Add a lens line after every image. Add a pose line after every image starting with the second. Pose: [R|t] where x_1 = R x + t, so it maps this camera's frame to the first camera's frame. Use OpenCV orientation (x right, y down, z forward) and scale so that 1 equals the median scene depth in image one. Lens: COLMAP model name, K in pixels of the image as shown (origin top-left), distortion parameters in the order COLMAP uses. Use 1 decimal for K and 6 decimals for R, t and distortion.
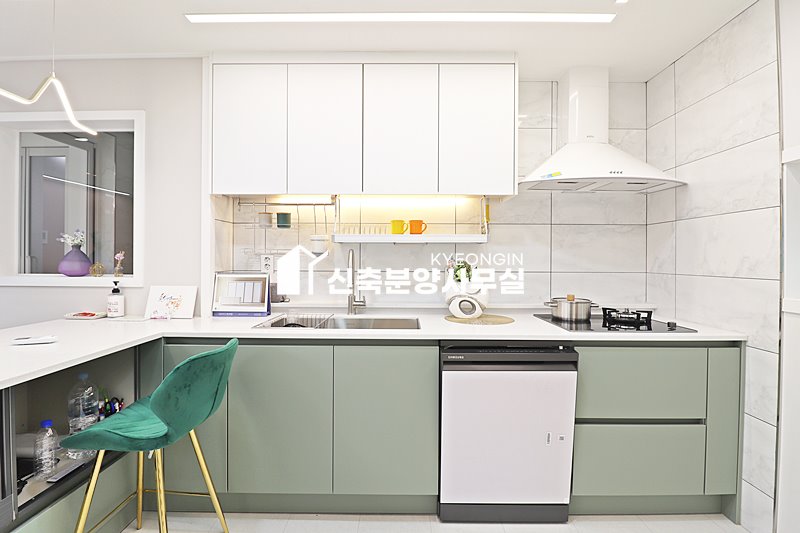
lens RADIAL K [[382.0, 0, 403.5], [0, 382.0, 262.0], [0, 0, 1]] dist [-0.001158, -0.011487]
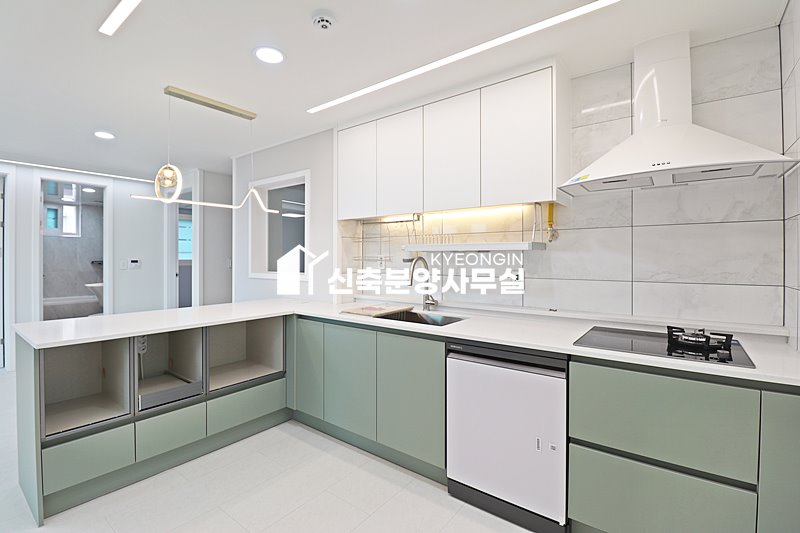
lens RADIAL K [[370.3, 0, 400.7], [0, 370.3, 259.5], [0, 0, 1]] dist [0.001901, -0.013733]
pose [[0.798878, -0.001786, -0.601491, 0.562611], [-0.002205, 0.999980, -0.005898, -0.019305], [0.601490, 0.006038, 0.798858, 0.009853]]
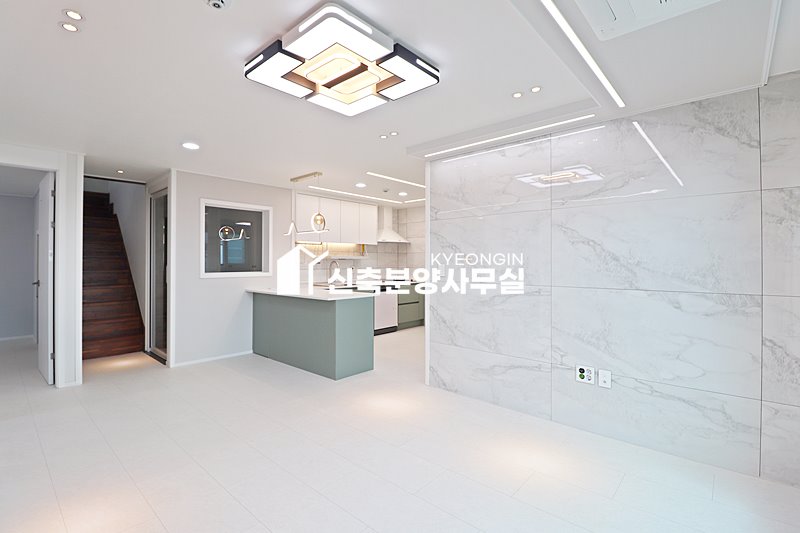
lens RADIAL K [[373.5, 0, 400.6], [0, 373.5, 259.0], [0, 0, 1]] dist [0.000867, -0.012806]
pose [[0.661469, -0.000677, 0.749972, -2.052349], [0.008518, 0.999942, -0.006611, -0.029146], [-0.749924, 0.010761, 0.661436, -1.341378]]
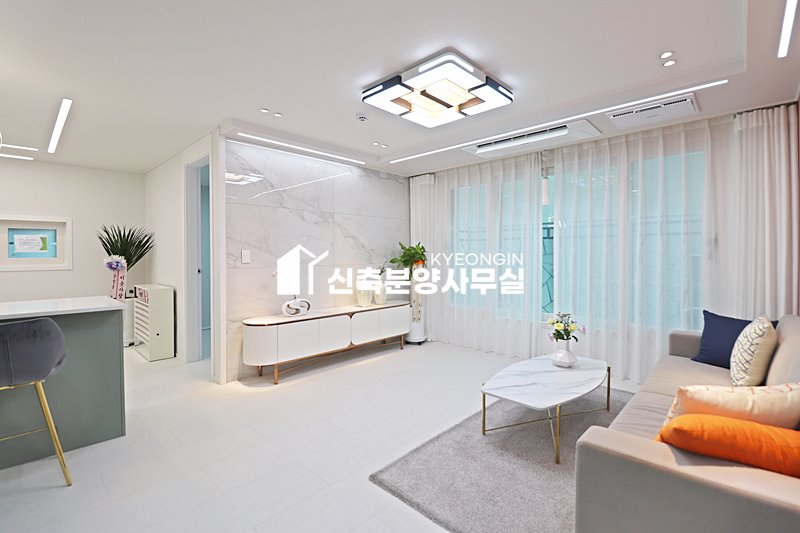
lens RADIAL K [[367.2, 0, 400.0], [0, 367.2, 257.5], [0, 0, 1]] dist [-0.000691, -0.013584]
pose [[-0.729502, -0.013975, 0.683836, -2.264475], [0.001173, 0.999764, 0.021682, -0.020695], [-0.683978, 0.016619, -0.729313, 0.412413]]
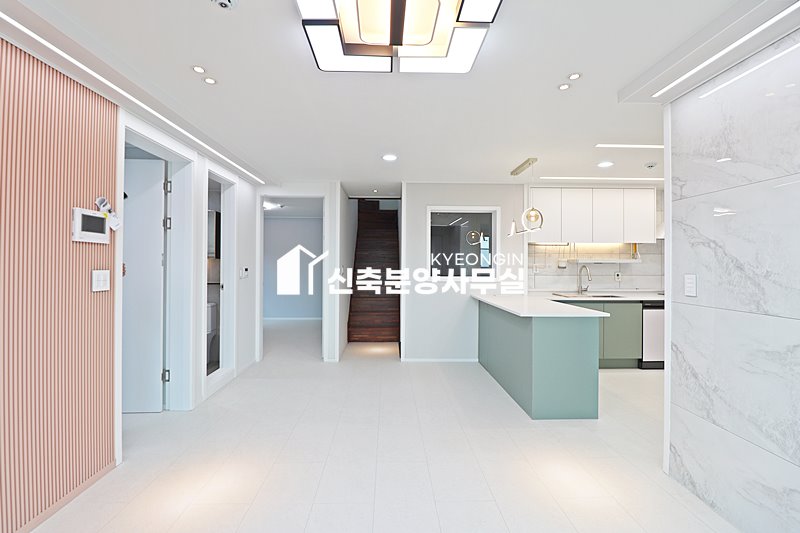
lens RADIAL K [[370.3, 0, 400.7], [0, 370.3, 259.5], [0, 0, 1]] dist [0.001901, -0.013733]
pose [[0.999233, -0.002018, 0.039101, -1.426063], [0.002633, 0.999874, -0.015686, -0.041650], [-0.039065, 0.015777, 0.999112, -1.292322]]
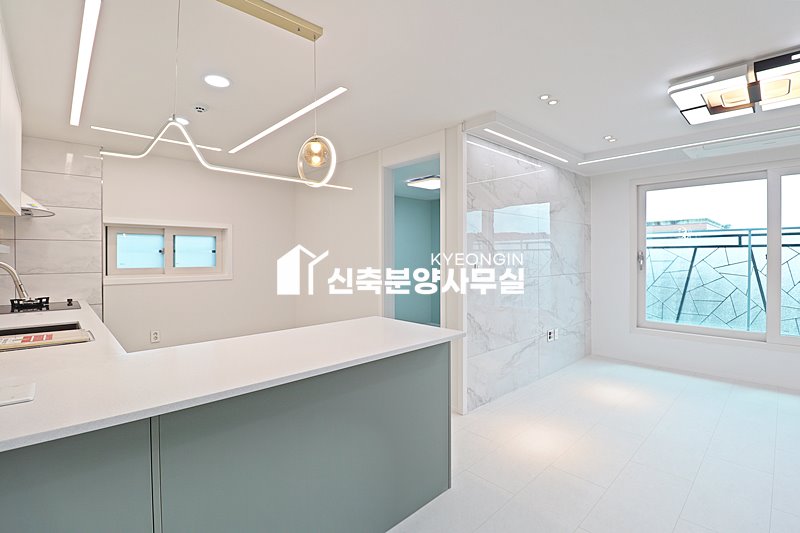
lens RADIAL K [[370.3, 0, 400.7], [0, 370.3, 259.5], [0, 0, 1]] dist [0.001901, -0.013733]
pose [[-0.693045, -0.012248, 0.720790, -1.457682], [0.002547, 0.999808, 0.019438, -0.054140], [-0.720890, 0.015308, -0.692881, 0.944659]]
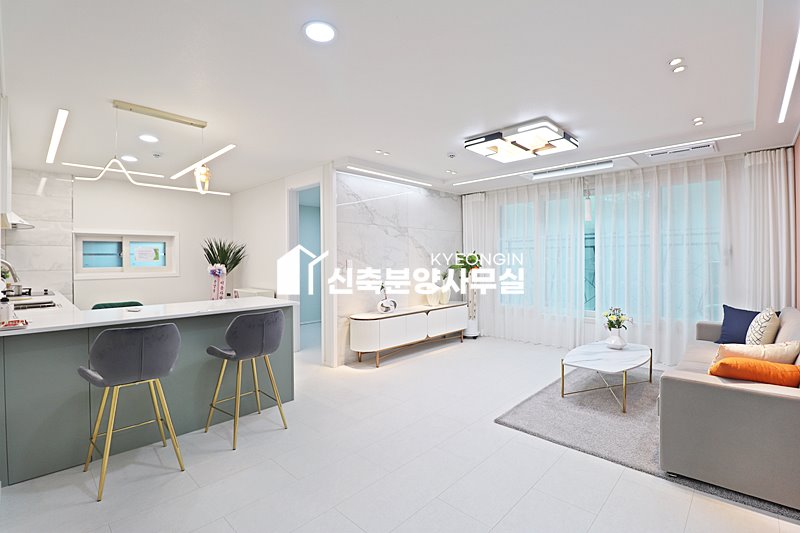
lens RADIAL K [[368.8, 0, 398.5], [0, 368.8, 259.5], [0, 0, 1]] dist [-0.002329, -0.012998]
pose [[-0.724788, -0.004759, 0.688956, -2.241974], [0.006301, 0.999889, 0.013536, -0.045960], [-0.688943, 0.014152, -0.724677, 0.995149]]
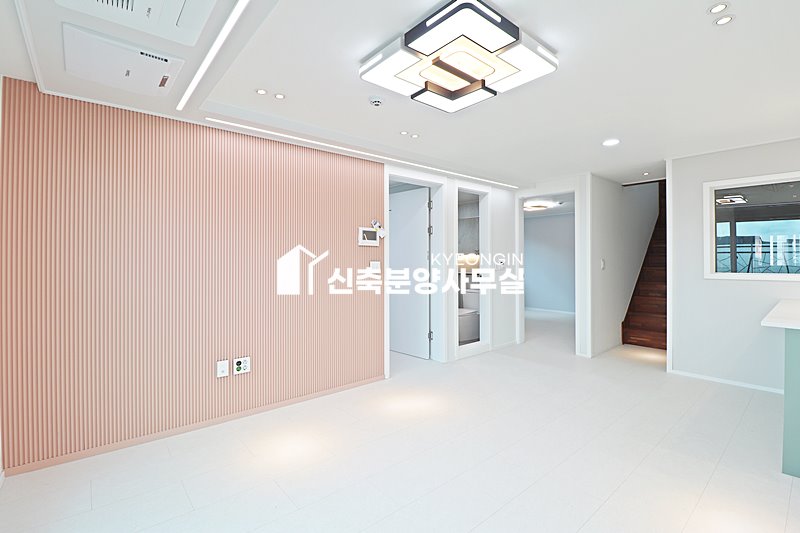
lens RADIAL K [[368.8, 0, 398.5], [0, 368.8, 259.5], [0, 0, 1]] dist [-0.002329, -0.012998]
pose [[0.654044, -0.010859, -0.756379, -0.791634], [0.003634, 0.999931, -0.011213, -0.019867], [0.756448, 0.004585, 0.654038, -1.315816]]
